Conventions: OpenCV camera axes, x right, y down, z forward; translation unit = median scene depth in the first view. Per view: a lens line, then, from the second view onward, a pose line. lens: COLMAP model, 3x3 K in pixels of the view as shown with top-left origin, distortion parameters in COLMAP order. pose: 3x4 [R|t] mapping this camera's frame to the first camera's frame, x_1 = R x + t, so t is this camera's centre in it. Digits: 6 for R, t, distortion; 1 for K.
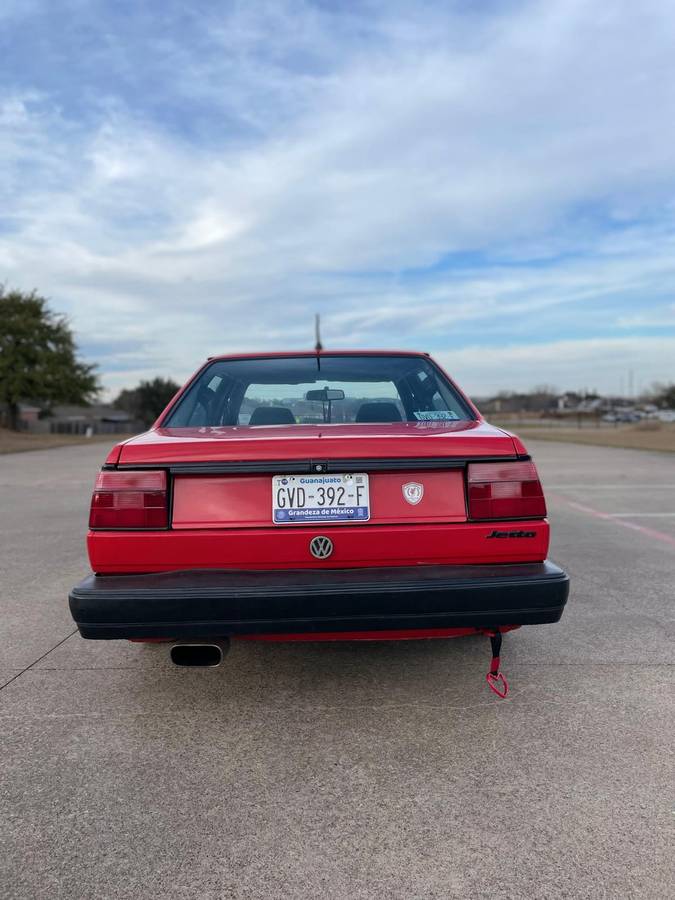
lens RADIAL K [[708.7, 0, 339.1], [0, 708.7, 437.8], [0, 0, 1]] dist [0.076571, -0.107855]
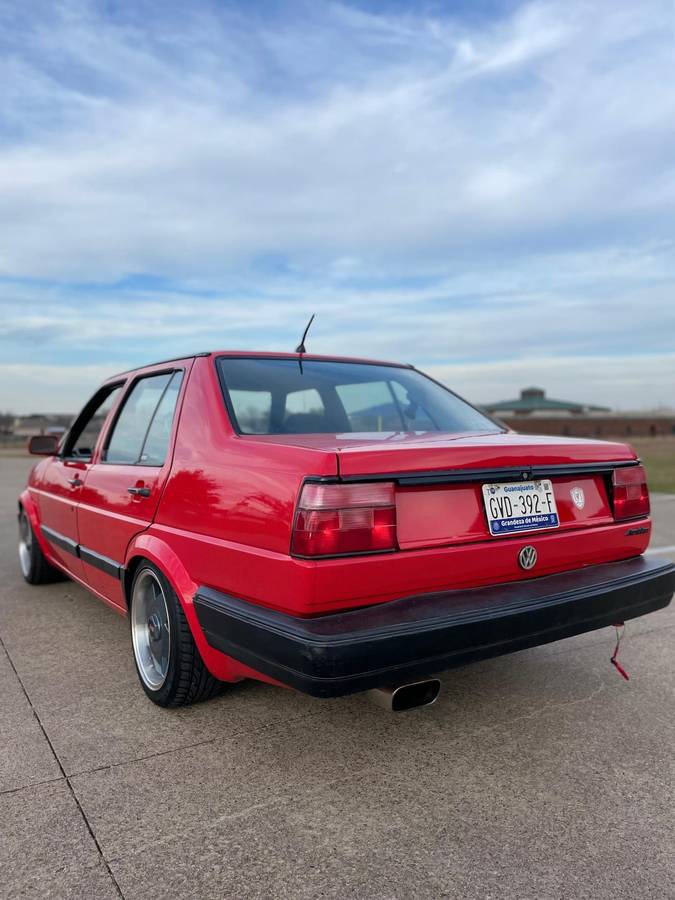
lens RADIAL K [[708.7, 0, 353.2], [0, 708.7, 452.9], [0, 0, 1]] dist [0.076571, -0.107855]
pose [[0.828102, -0.004854, 0.560556, -0.750101], [0.008834, 0.999951, -0.004391, 0.014816], [-0.560508, 0.008588, 0.828105, 0.328037]]
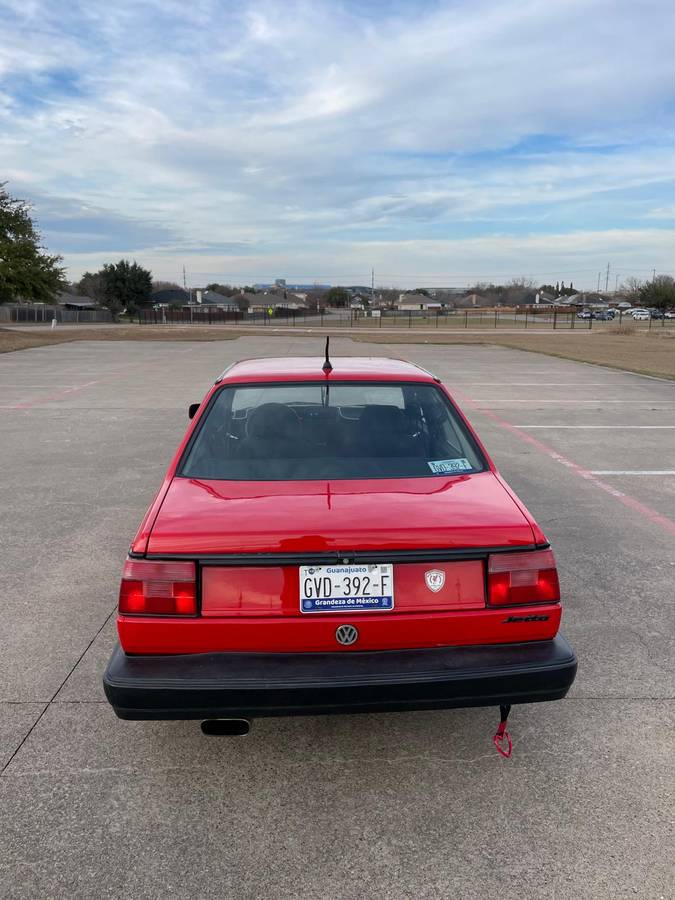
lens RADIAL K [[708.7, 0, 347.3], [0, 708.7, 445.3], [0, 0, 1]] dist [0.076571, -0.107855]
pose [[0.998545, 0.010668, 0.052856, -0.081086], [-0.019596, 0.985005, 0.171411, -0.294025], [-0.050234, -0.172197, 0.983781, 0.019398]]
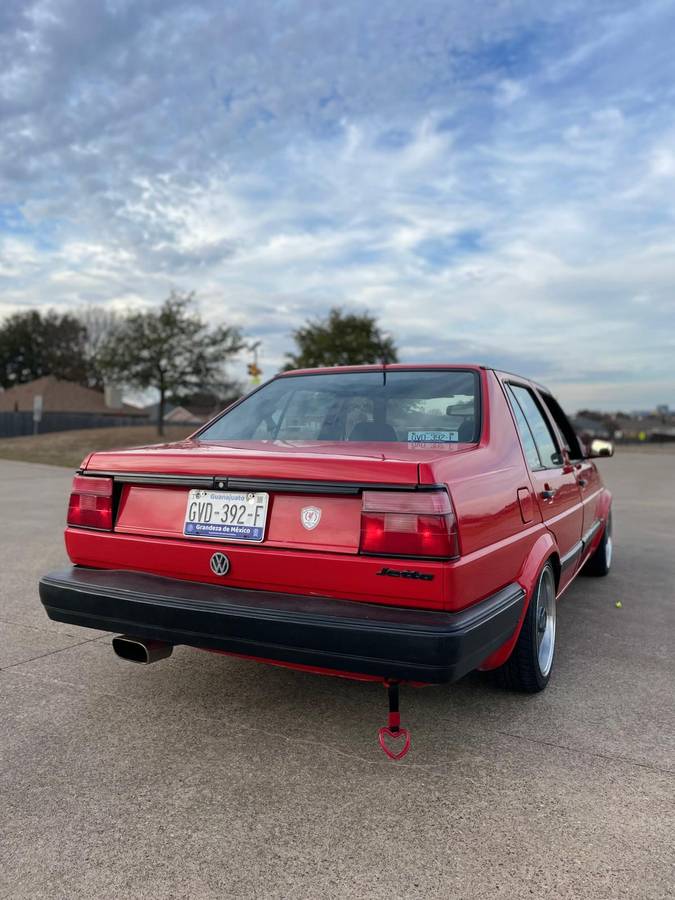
lens RADIAL K [[708.7, 0, 334.5], [0, 708.7, 457.4], [0, 0, 1]] dist [0.076571, -0.107855]
pose [[0.879629, 0.046345, -0.473397, 0.572163], [-0.041620, 0.998924, 0.020458, -0.021697], [0.473836, 0.001708, 0.880612, 0.196522]]
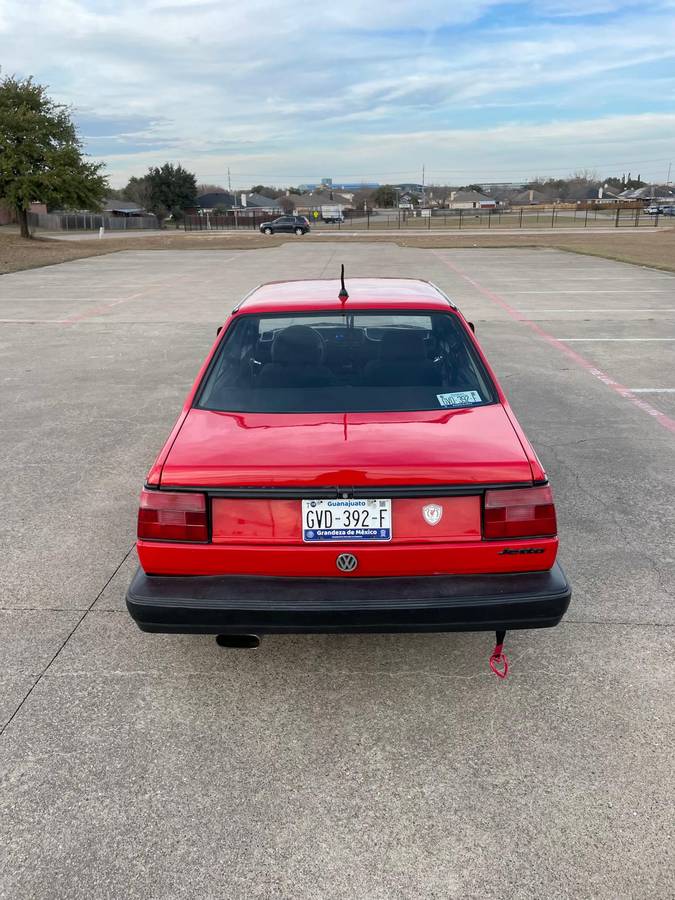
lens RADIAL K [[708.7, 0, 331.6], [0, 708.7, 442.8], [0, 0, 1]] dist [0.076571, -0.107855]
pose [[0.999271, 0.012869, -0.035948, -0.011201], [-0.001627, 0.954985, 0.296649, -0.346826], [0.038147, -0.296374, 0.954310, -0.000927]]
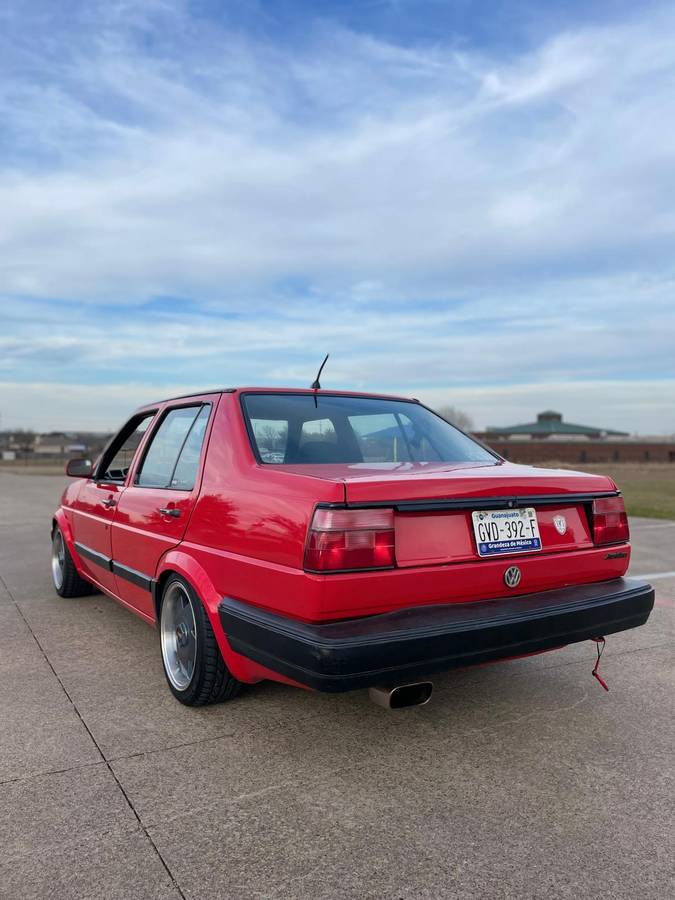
lens RADIAL K [[708.7, 0, 355.1], [0, 708.7, 445.6], [0, 0, 1]] dist [0.076571, -0.107855]
pose [[0.840693, 0.028828, 0.540745, -0.816150], [-0.005705, 0.998998, -0.044389, 0.003099], [-0.541482, 0.034232, 0.840015, 0.200084]]
